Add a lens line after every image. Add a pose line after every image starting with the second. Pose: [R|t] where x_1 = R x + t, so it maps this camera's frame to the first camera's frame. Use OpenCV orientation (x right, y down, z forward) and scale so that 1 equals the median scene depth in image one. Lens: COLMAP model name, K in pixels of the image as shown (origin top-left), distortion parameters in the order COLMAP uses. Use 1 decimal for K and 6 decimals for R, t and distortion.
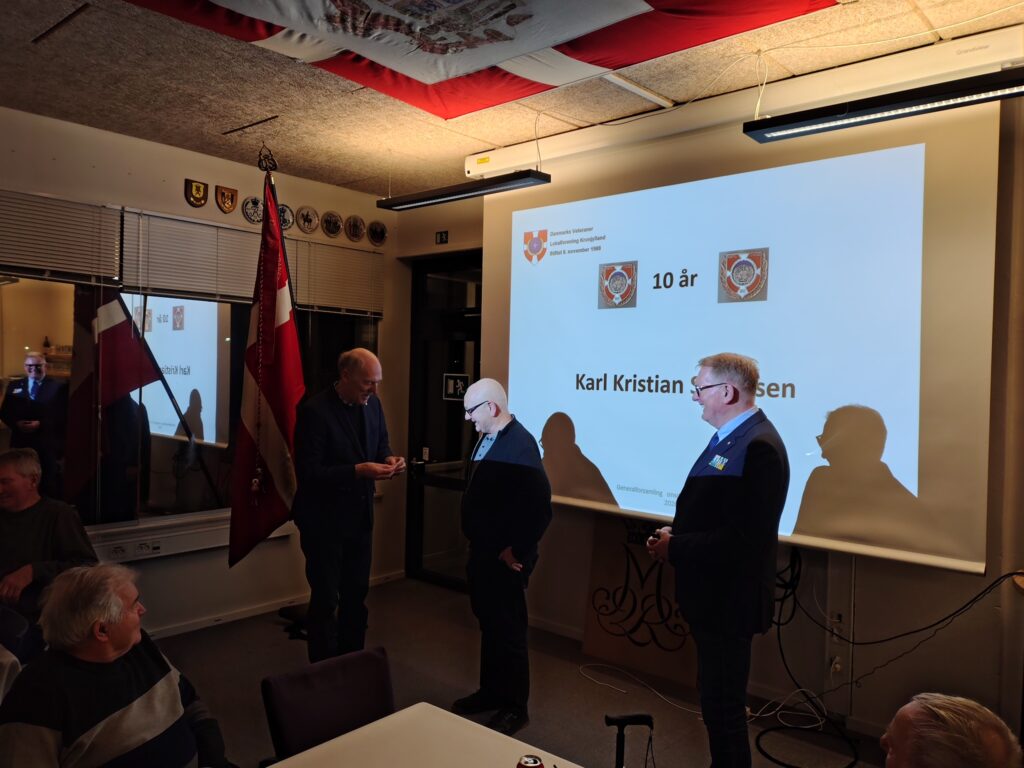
lens RADIAL K [[765.0, 0, 508.7], [0, 765.0, 381.8], [0, 0, 1]] dist [0.093276, -0.089240]
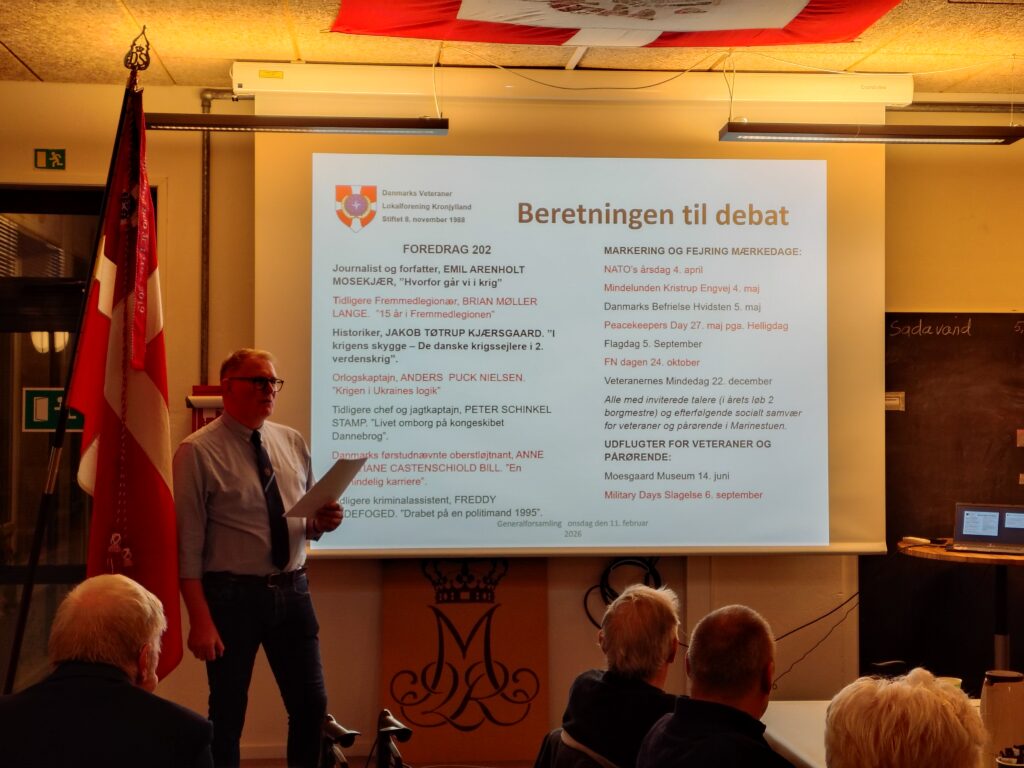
lens RADIAL K [[1501.6, 0, 512.0], [0, 1501.6, 384.0], [0, 0, 1]] dist [0.008560, 1.183067]
pose [[0.695159, -0.011012, 0.718771, -0.894428], [0.023678, 0.999691, -0.007584, 0.005841], [-0.718466, 0.022291, 0.695205, -0.092236]]
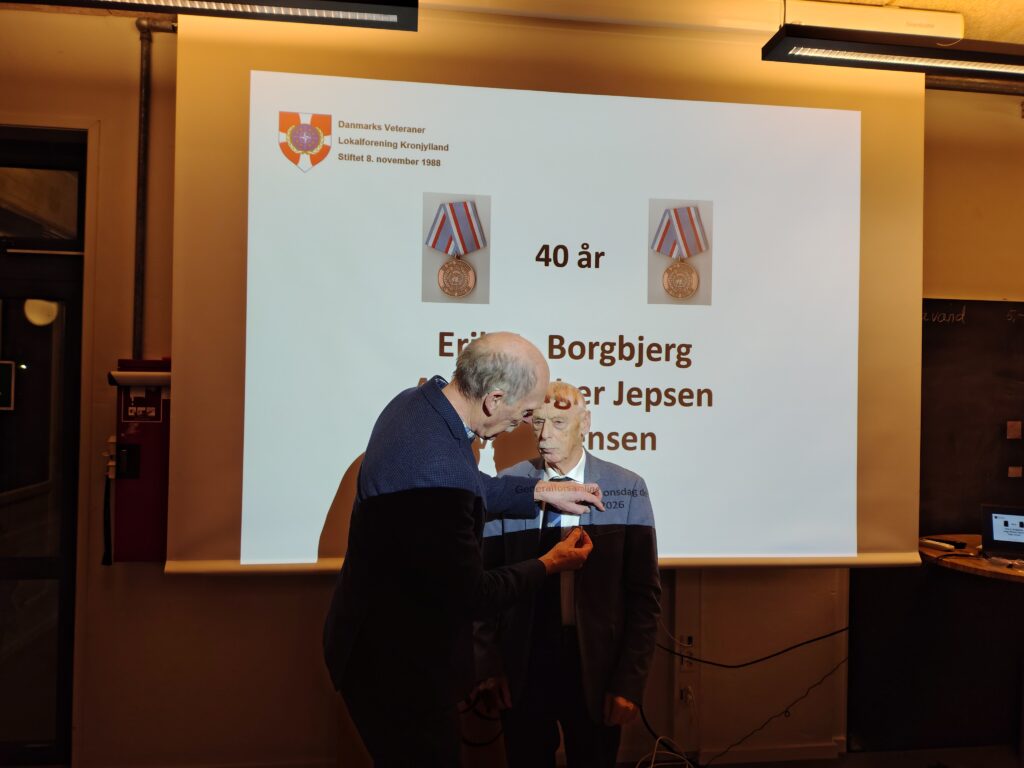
lens RADIAL K [[794.9, 0, 516.1], [0, 794.9, 383.2], [0, 0, 1]] dist [0.171531, -0.363903]
pose [[0.655430, -0.007397, 0.755220, -0.330808], [0.006739, 0.999970, 0.003945, 0.008593], [-0.755226, 0.002504, 0.655460, 0.476952]]
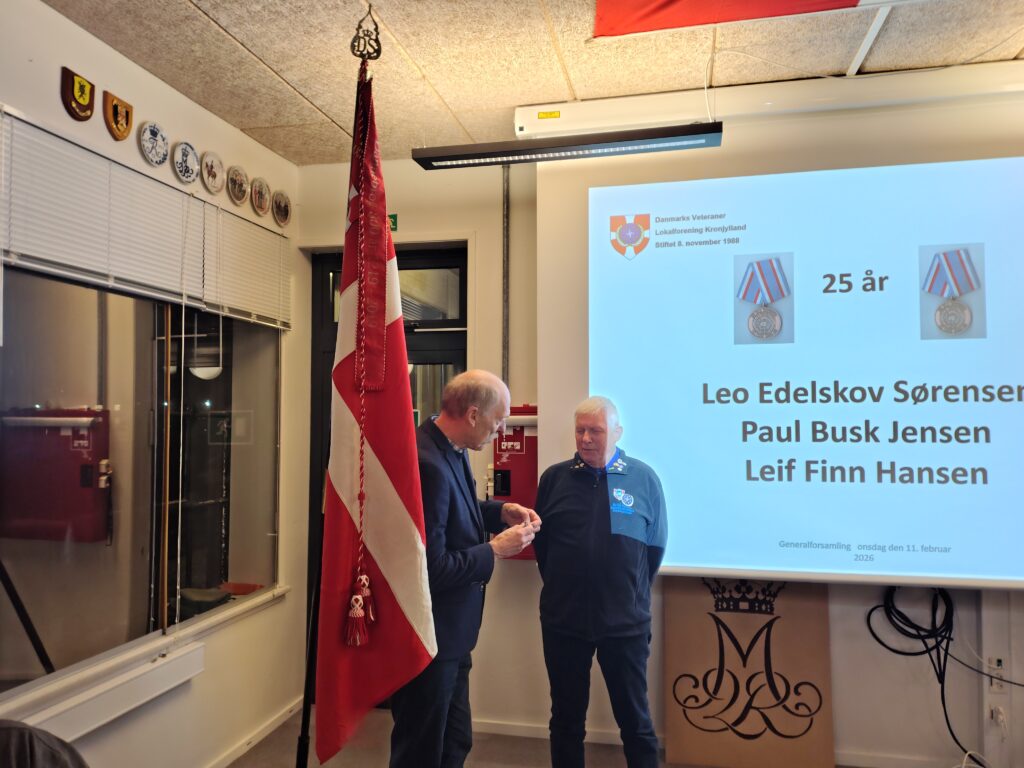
lens RADIAL K [[778.4, 0, 515.1], [0, 778.4, 387.1], [0, 0, 1]] dist [0.074378, -0.094433]
pose [[0.875987, -0.006158, 0.482296, -0.442438], [0.028390, 0.998843, -0.038810, 0.000900], [-0.481499, 0.047689, 0.875148, 0.388177]]
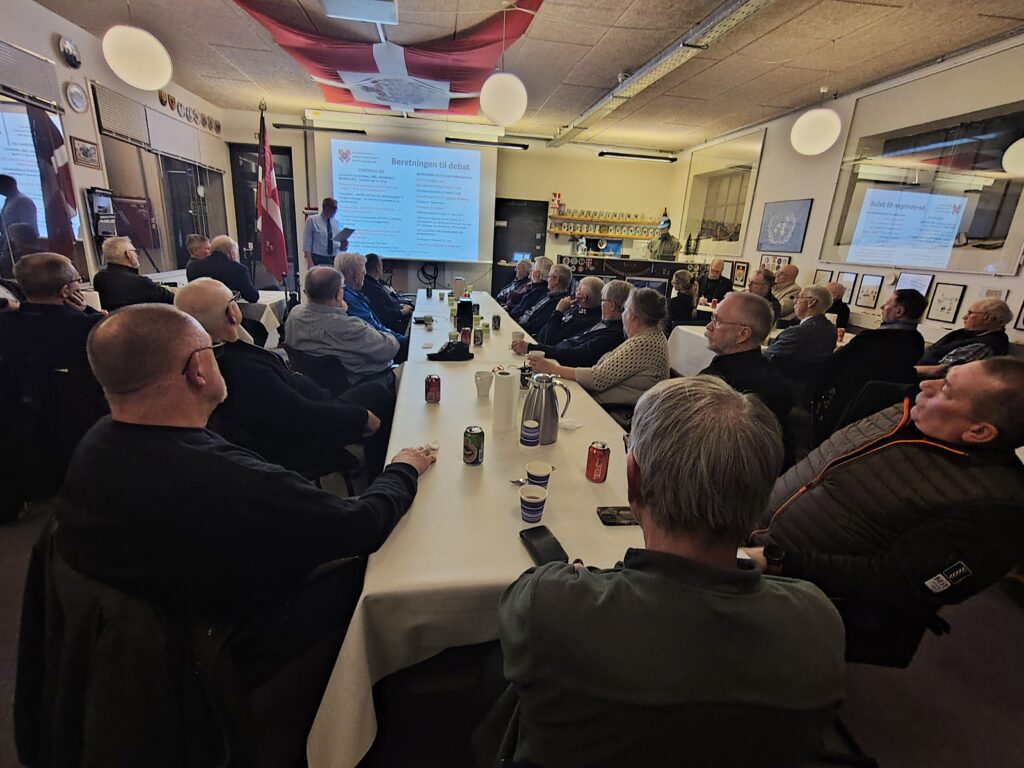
lens RADIAL K [[471.0, 0, 515.6], [0, 471.0, 380.3], [0, 0, 1]] dist [-0.025805, 0.020452]
pose [[0.648400, -0.207371, 0.732512, -0.909832], [-0.030625, 0.954303, 0.297268, 0.058399], [-0.760683, -0.215182, 0.612419, -0.570916]]
